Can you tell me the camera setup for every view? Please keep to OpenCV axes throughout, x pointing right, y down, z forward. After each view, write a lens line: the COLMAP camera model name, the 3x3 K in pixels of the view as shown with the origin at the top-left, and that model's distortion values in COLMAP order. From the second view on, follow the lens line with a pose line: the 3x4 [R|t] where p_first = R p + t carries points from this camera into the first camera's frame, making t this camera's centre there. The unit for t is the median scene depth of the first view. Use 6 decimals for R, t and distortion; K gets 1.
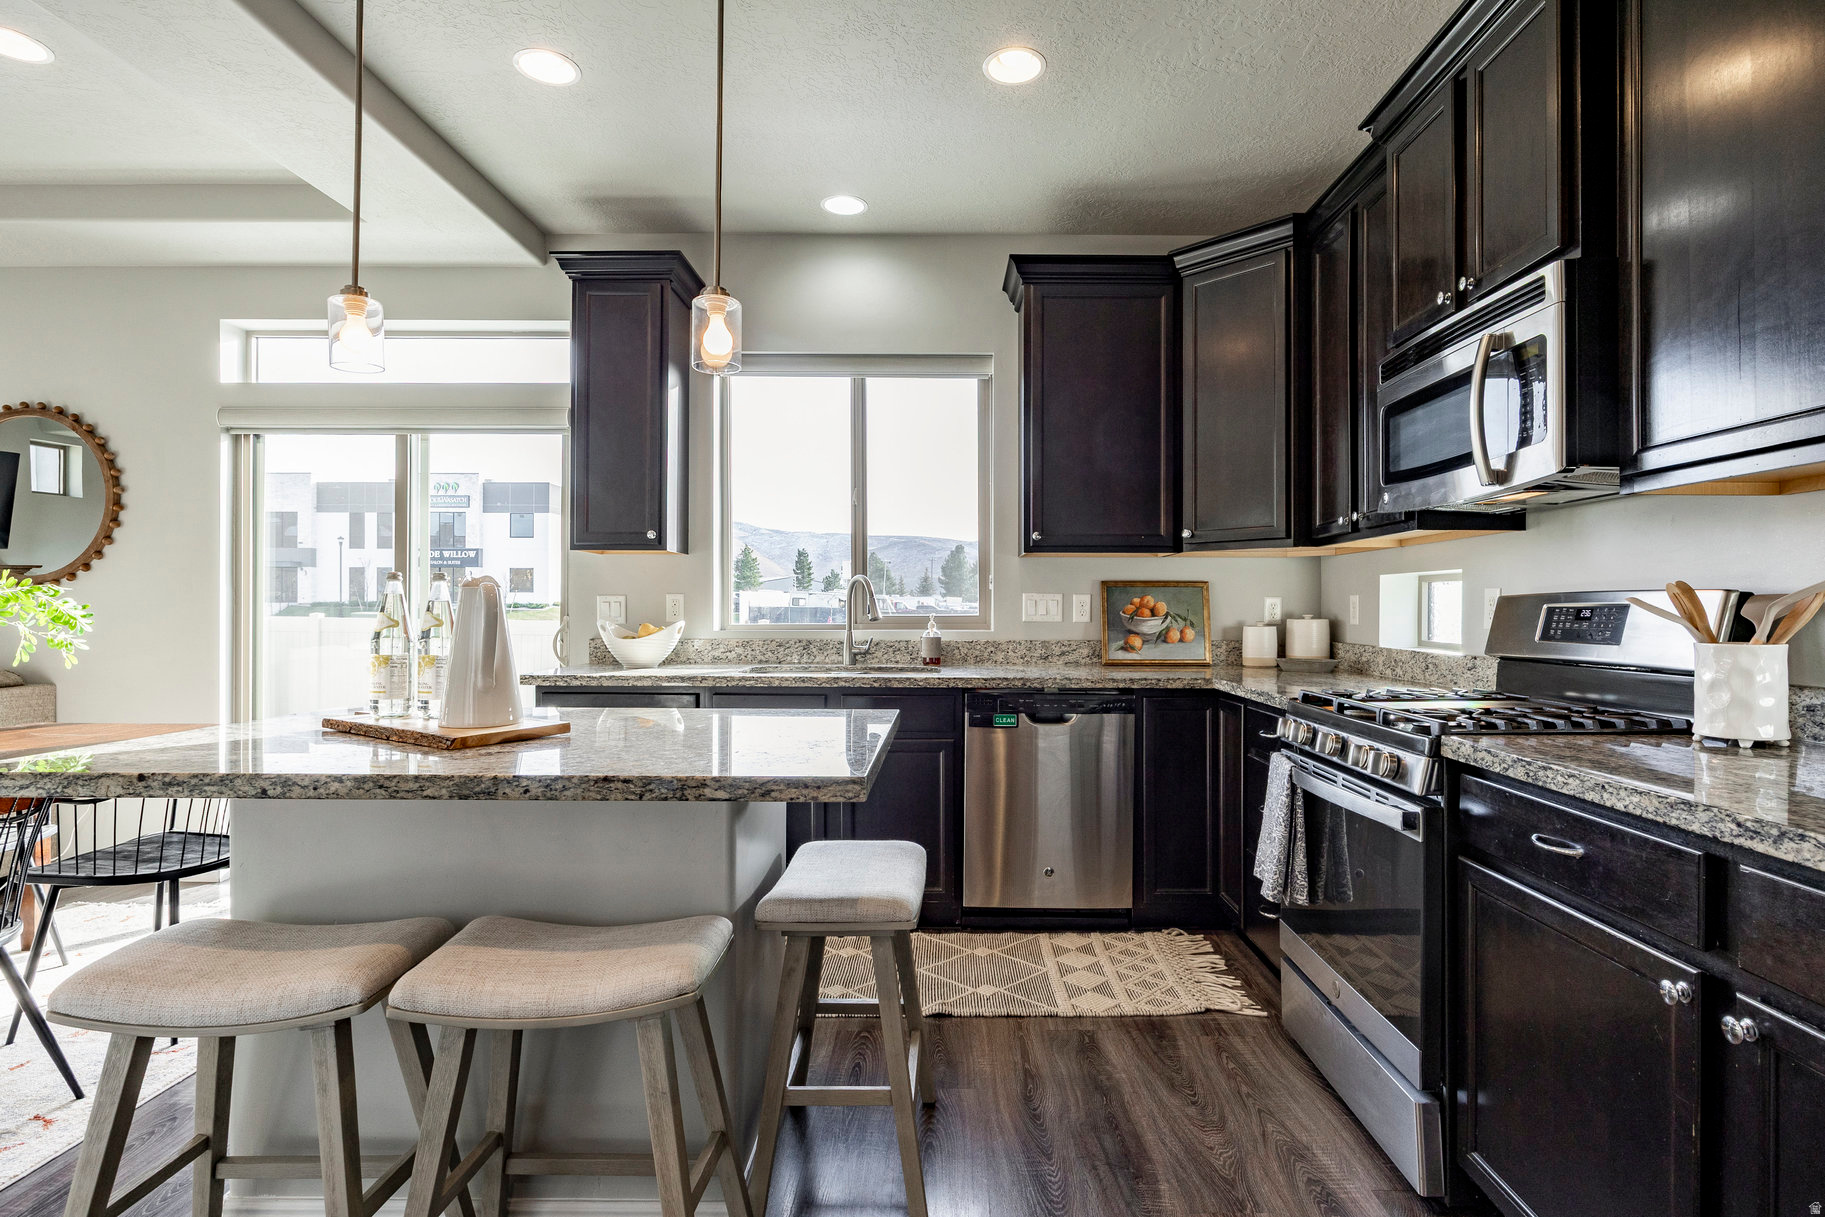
lens RADIAL K [[936.7, 0, 912.5], [0, 936.7, 608.5], [0, 0, 1]] dist [-0.001702, -0.000258]
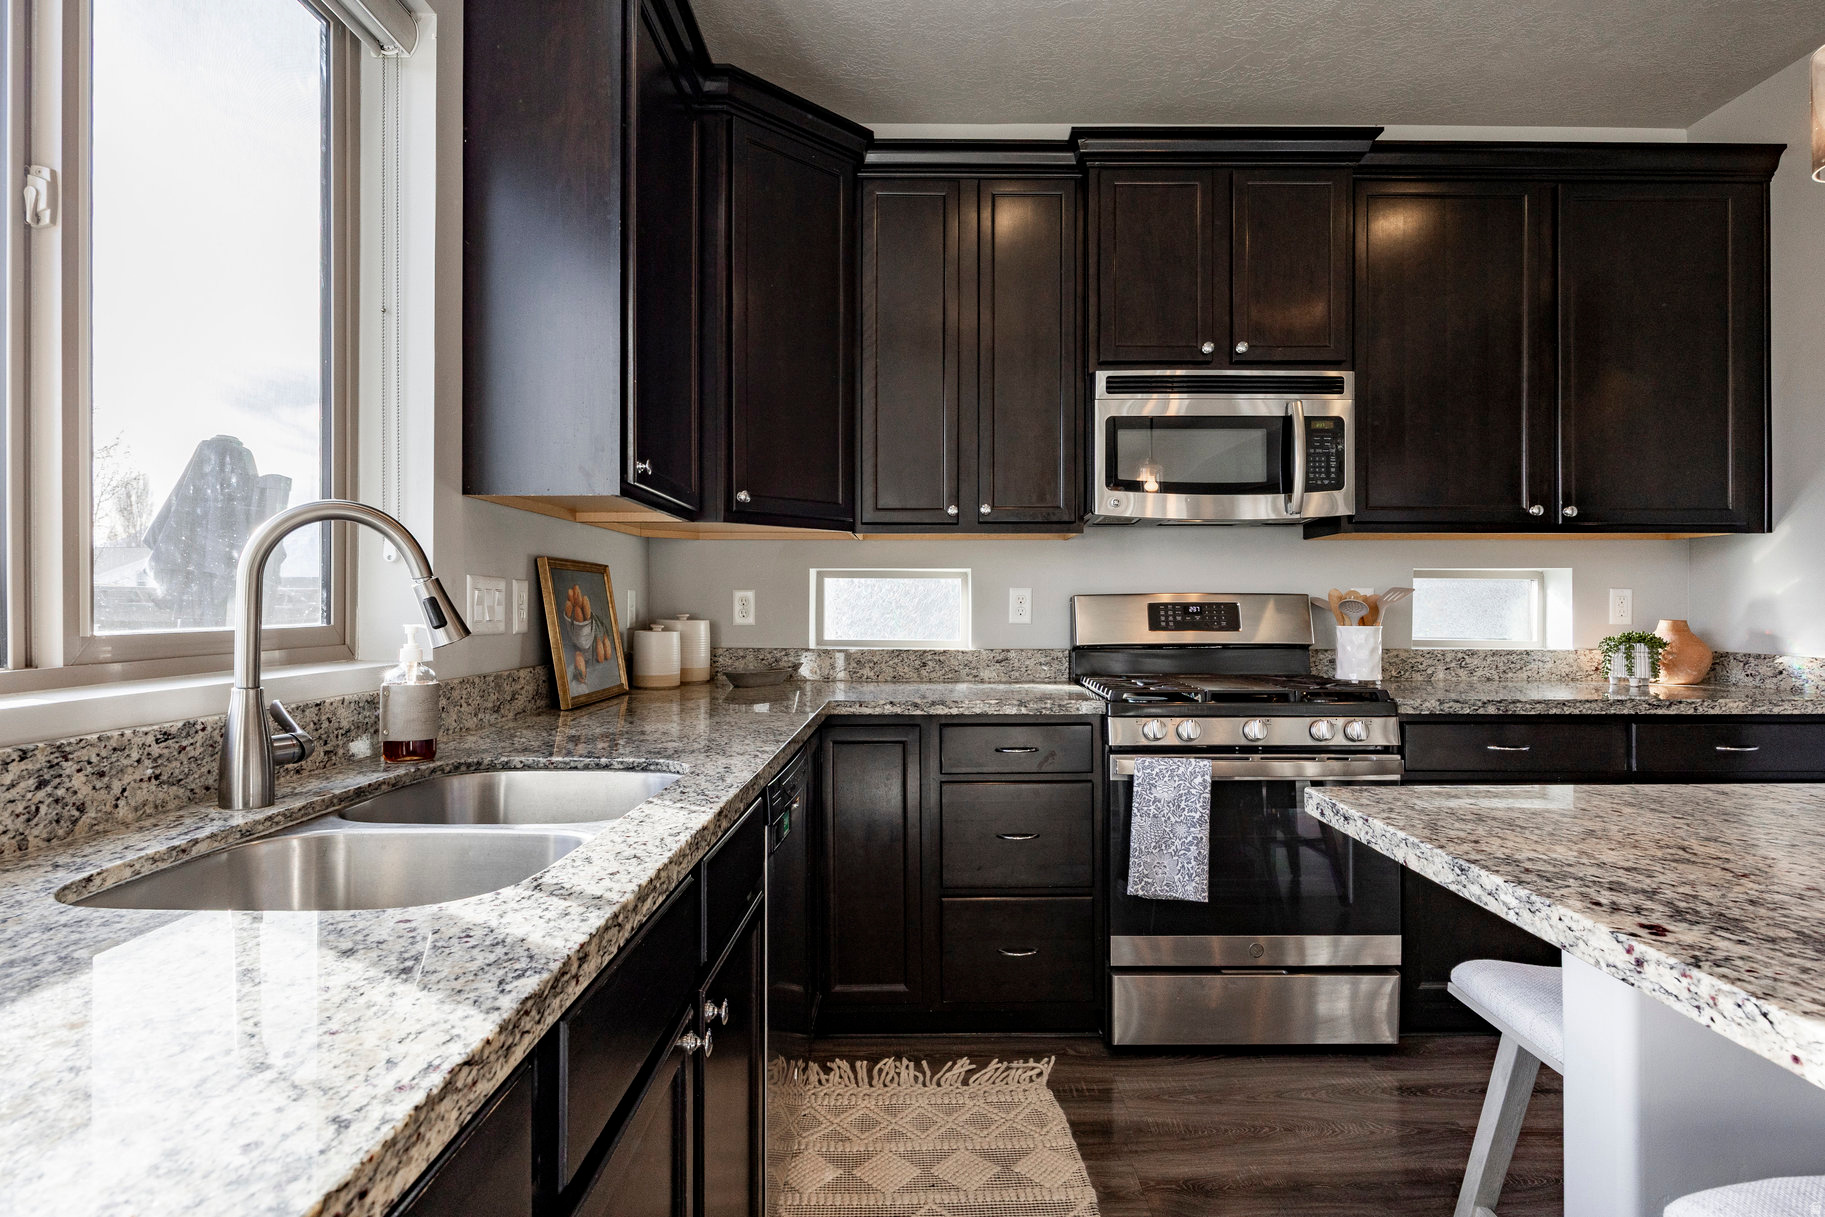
lens RADIAL K [[974.5, 0, 912.5], [0, 974.5, 608.5], [0, 0, 1]] dist [-0.000174, -0.000013]
pose [[-0.041841, -0.004264, 0.999115, -0.540071], [0.002026, 0.999988, 0.004353, -0.002562], [-0.999122, 0.002206, -0.041832, 1.154878]]
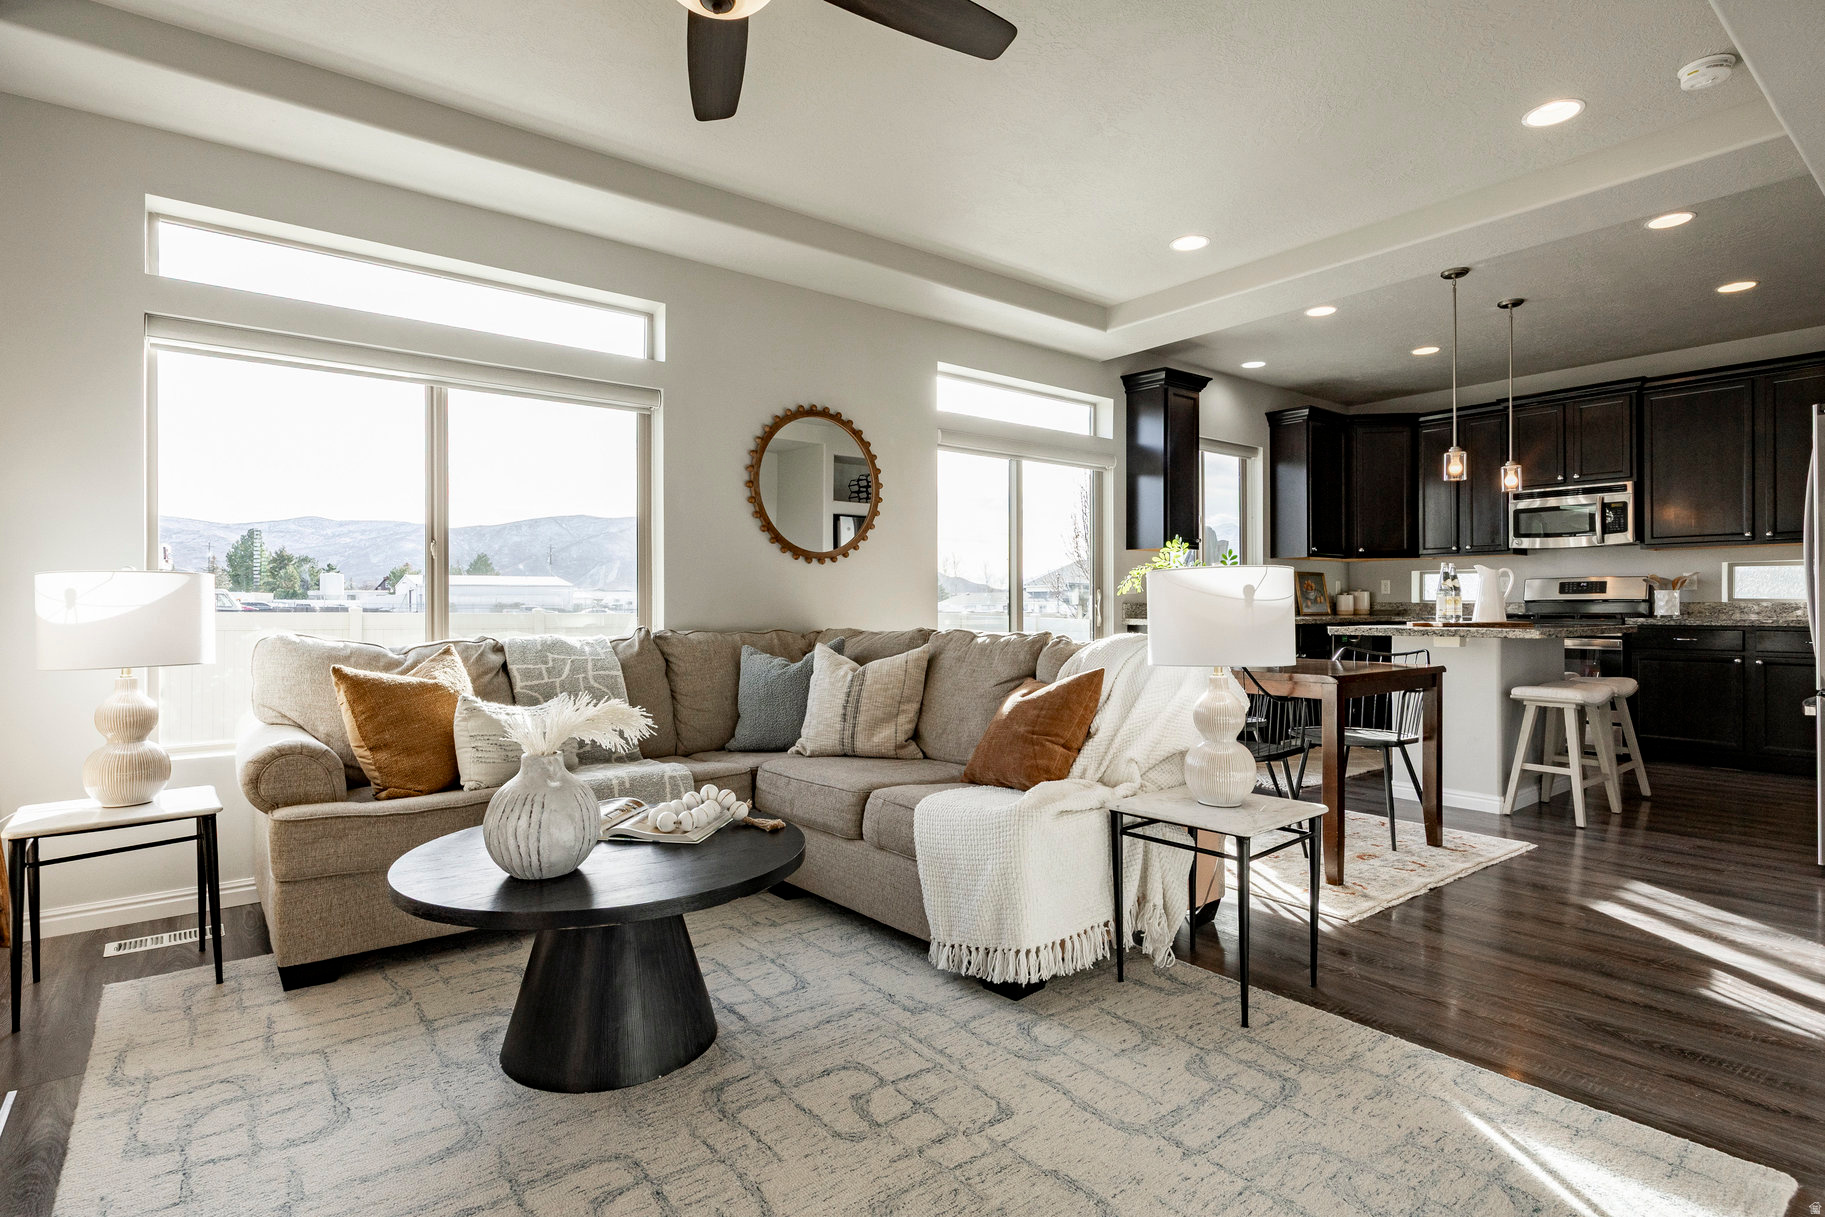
lens RADIAL K [[936.7, 0, 912.5], [0, 936.7, 608.5], [0, 0, 1]] dist [-0.001702, -0.000258]
pose [[0.769400, -0.008403, 0.638712, -2.350005], [0.005947, 0.999964, 0.005992, 0.041983], [-0.638739, -0.000811, 0.769423, 0.022439]]
